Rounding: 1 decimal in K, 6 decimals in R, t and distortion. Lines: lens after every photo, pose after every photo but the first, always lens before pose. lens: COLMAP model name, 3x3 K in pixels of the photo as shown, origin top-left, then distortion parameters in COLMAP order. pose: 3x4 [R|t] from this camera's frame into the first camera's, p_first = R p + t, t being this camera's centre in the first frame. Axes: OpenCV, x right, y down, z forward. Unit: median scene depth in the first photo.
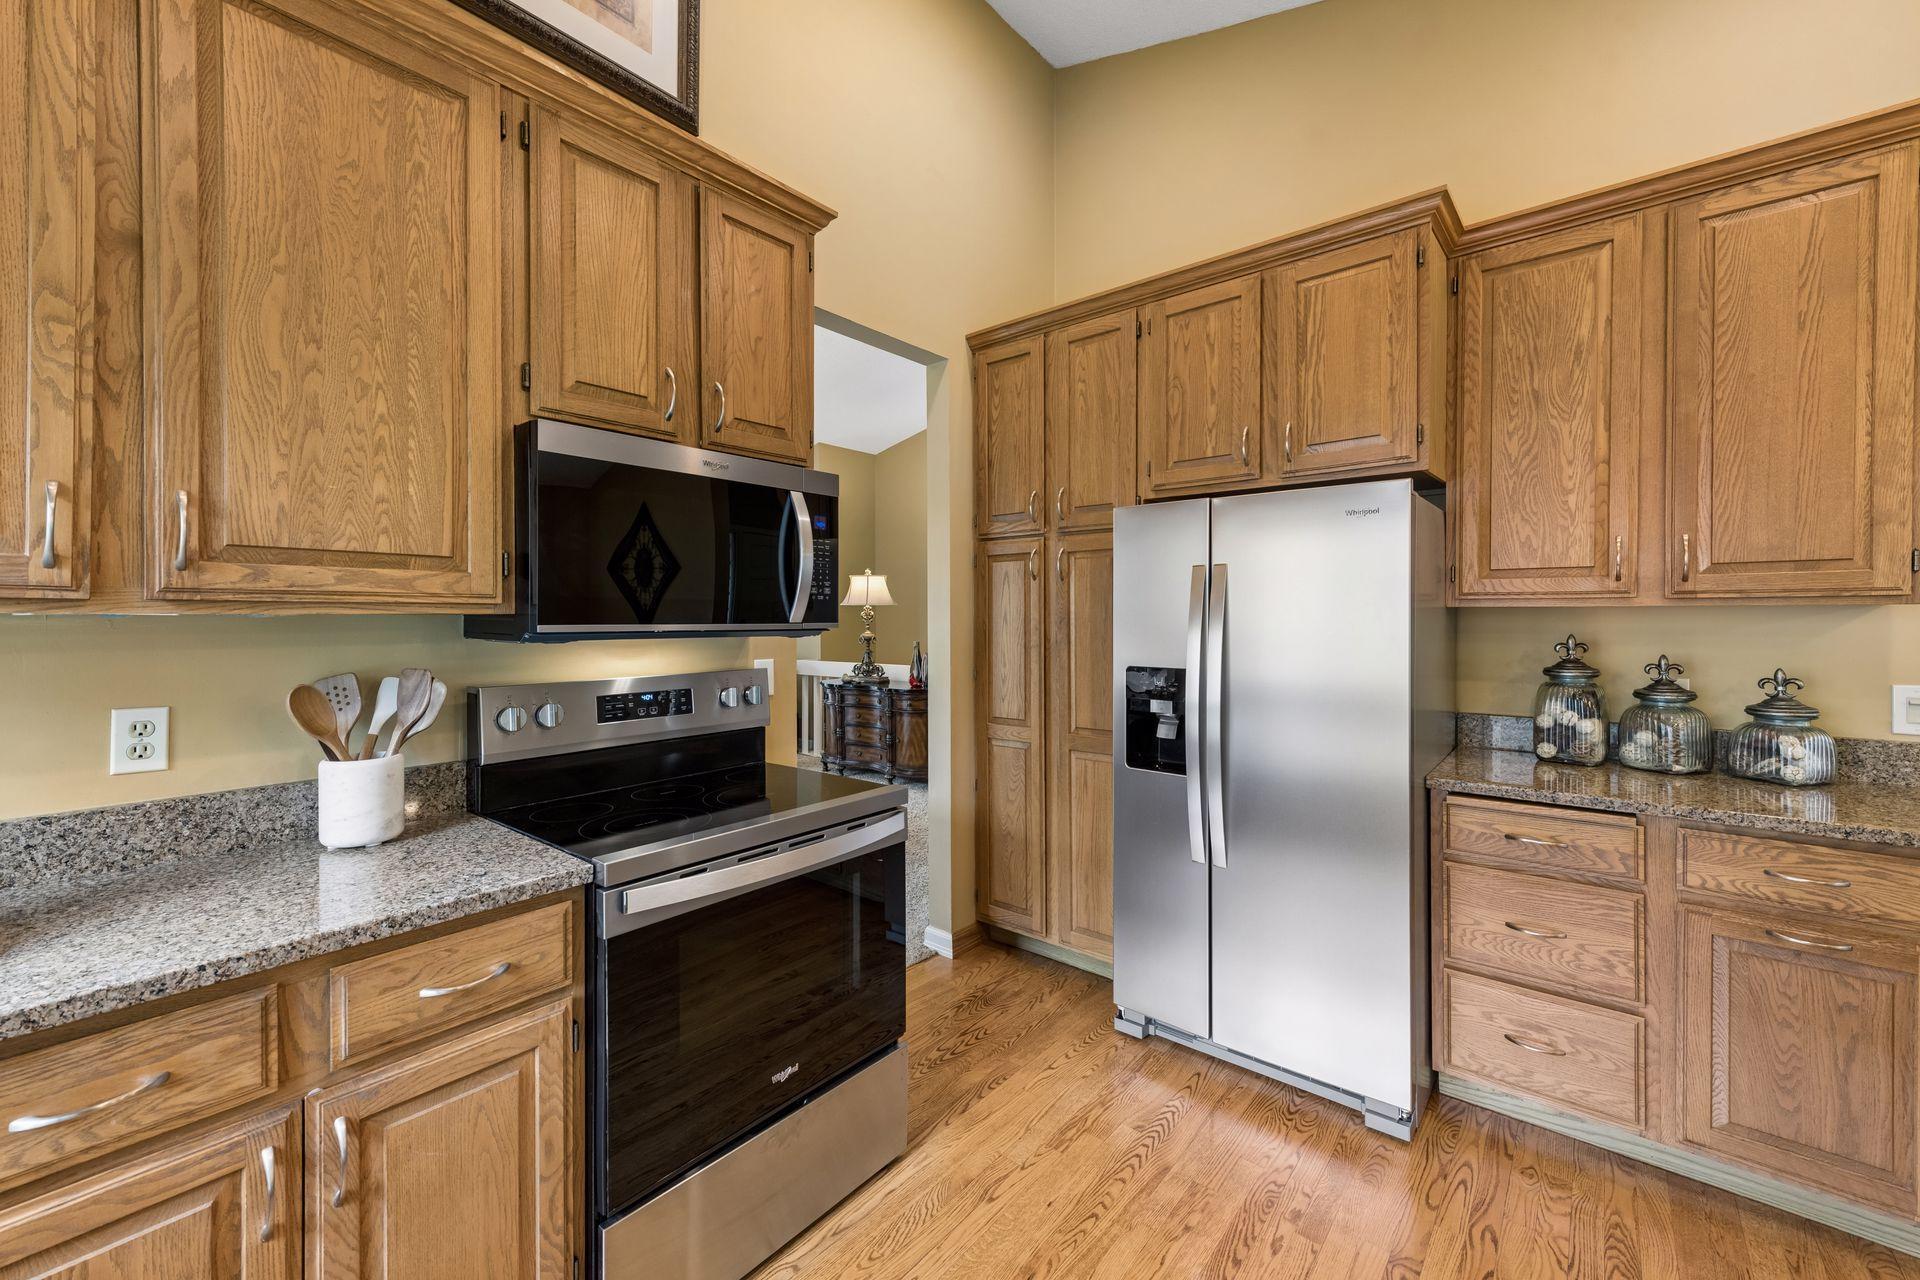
lens RADIAL K [[763.2, 0, 961.3], [0, 763.2, 619.5], [0, 0, 1]] dist [0.007812, 0.000209]
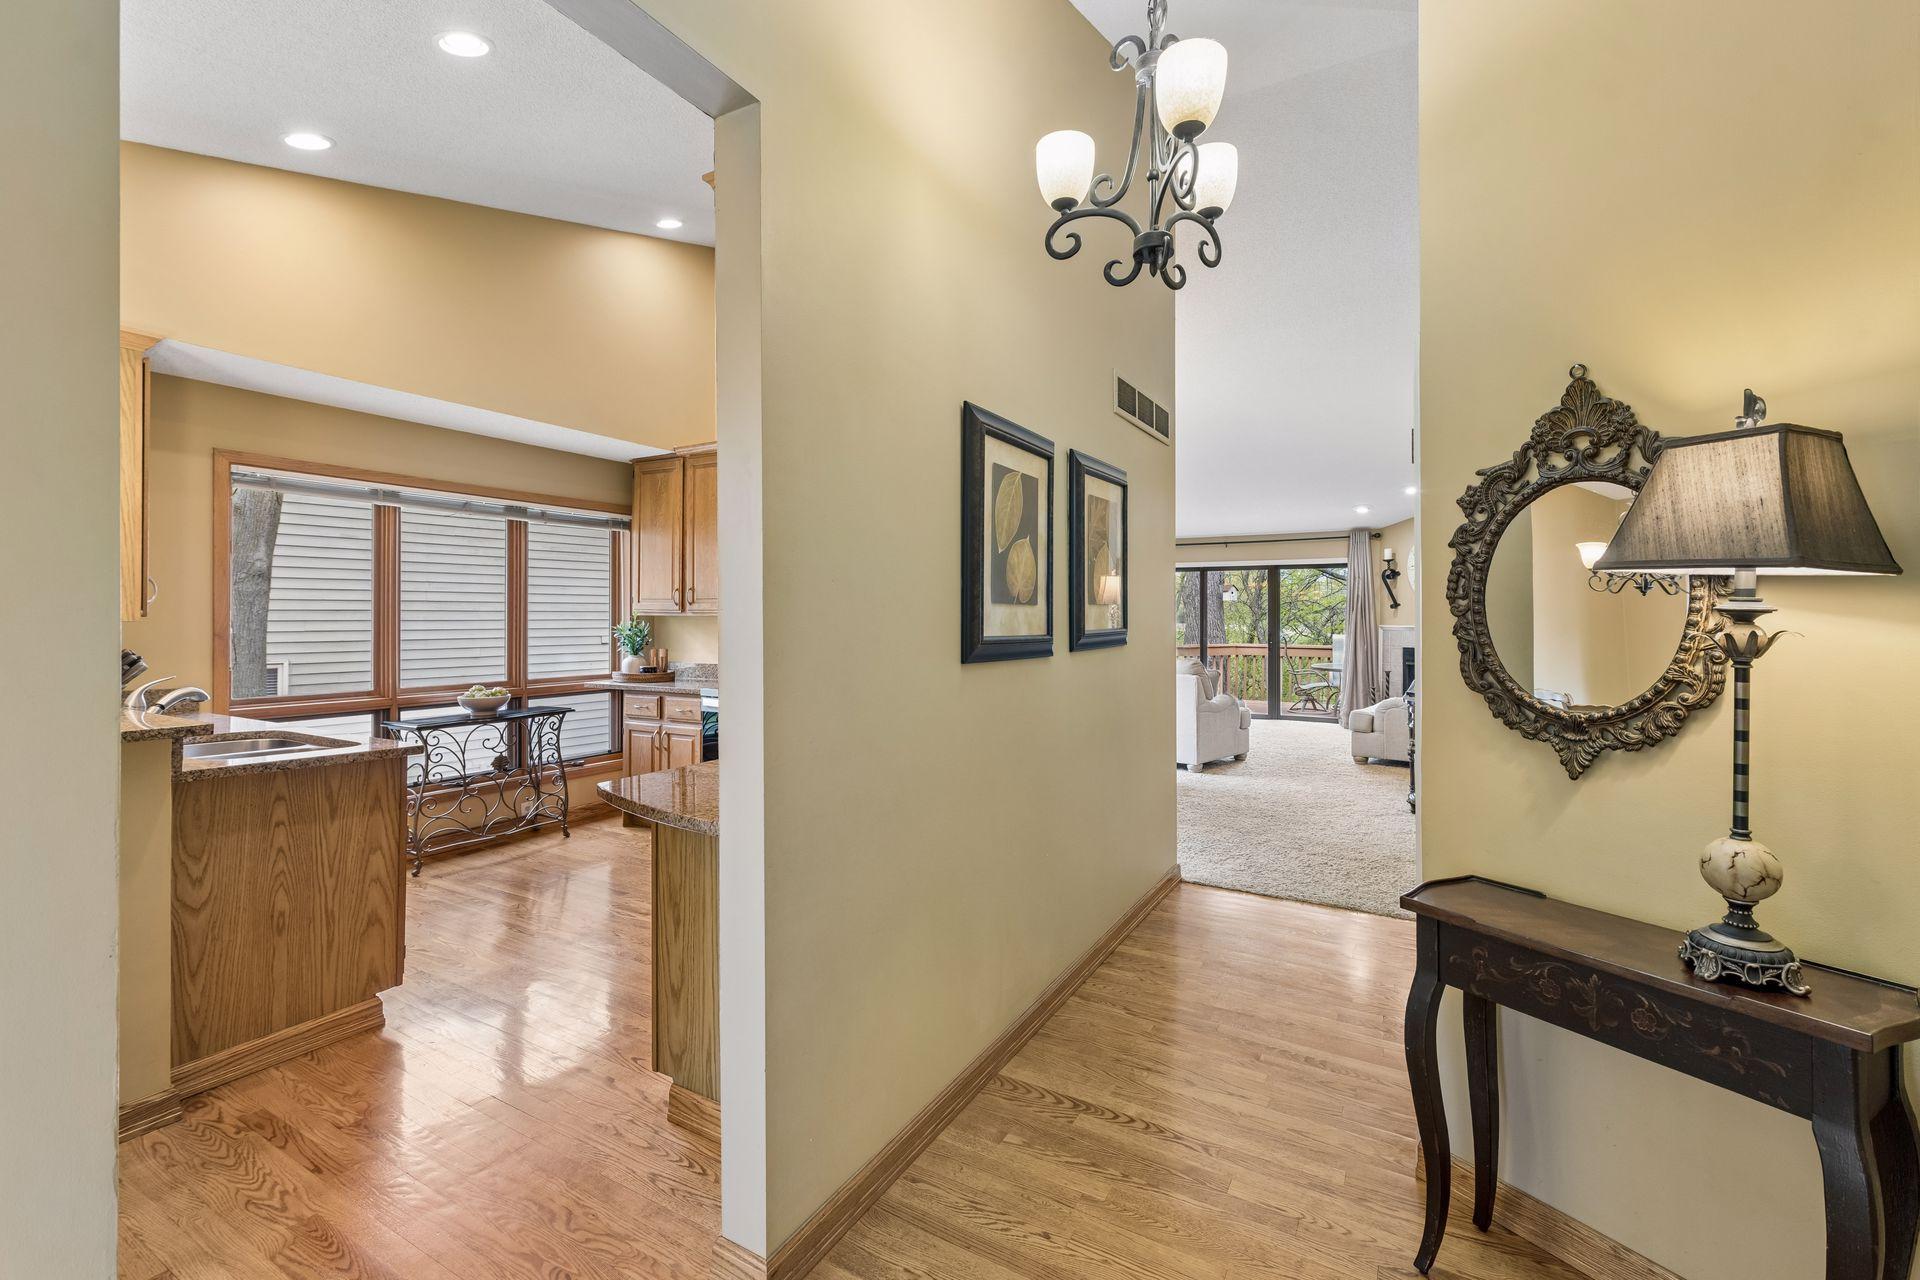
lens RADIAL K [[801.5, 0, 953.3], [0, 801.5, 613.2], [0, 0, 1]] dist [0.017815, -0.000456]
pose [[0.165922, 0.002531, -0.986136, 2.349756], [-0.006492, 0.999978, 0.001474, -0.023051], [0.986118, 0.006158, 0.165934, 1.090954]]
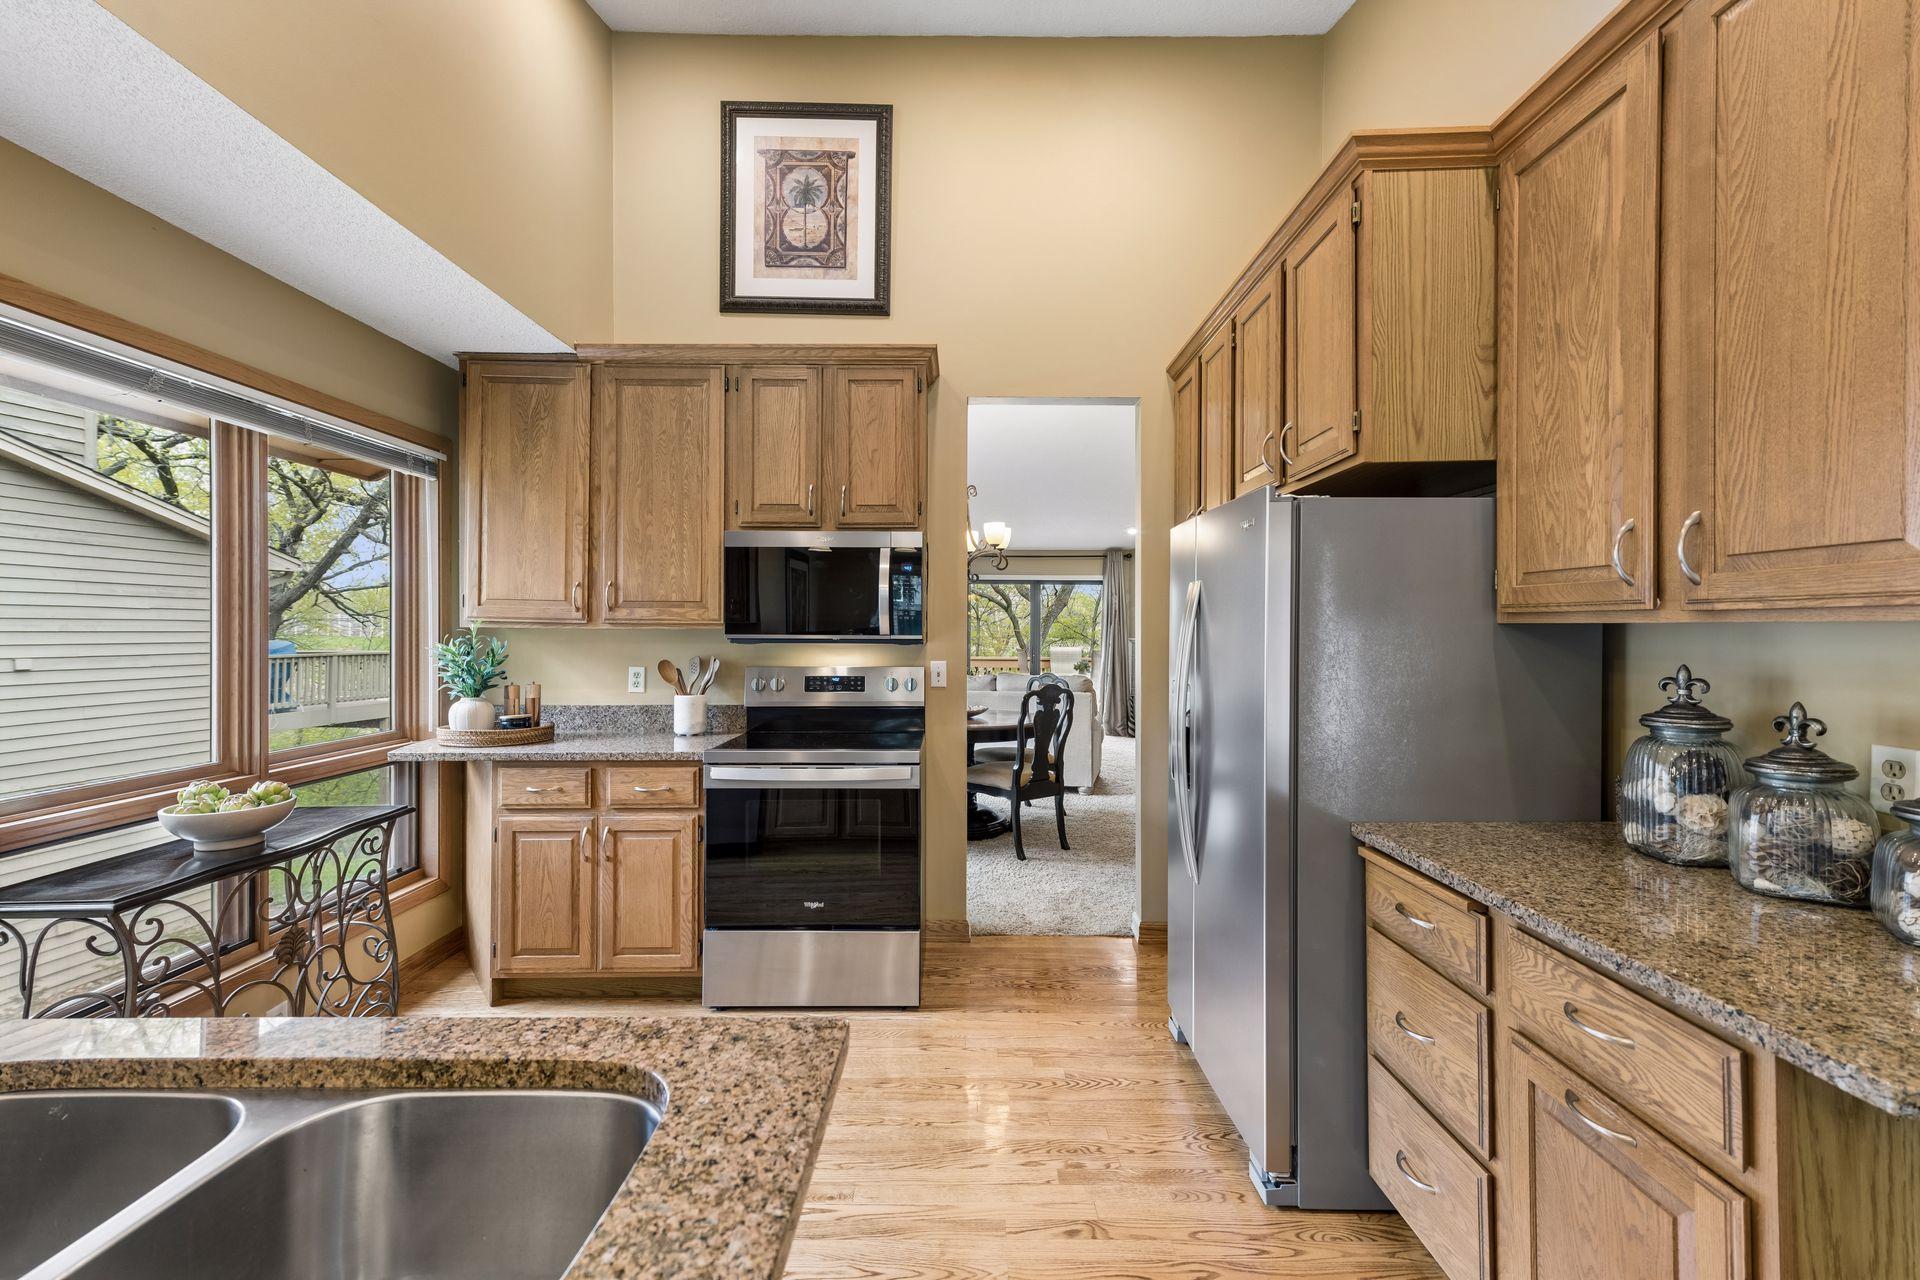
lens RADIAL K [[801.5, 0, 966.2], [0, 801.5, 628.8], [0, 0, 1]] dist [0.017815, -0.000456]
pose [[0.649078, 0.003980, -0.760711, 1.168411], [-0.007110, 0.999974, -0.000834, -0.008121], [0.760689, 0.005950, 0.649090, 0.099302]]
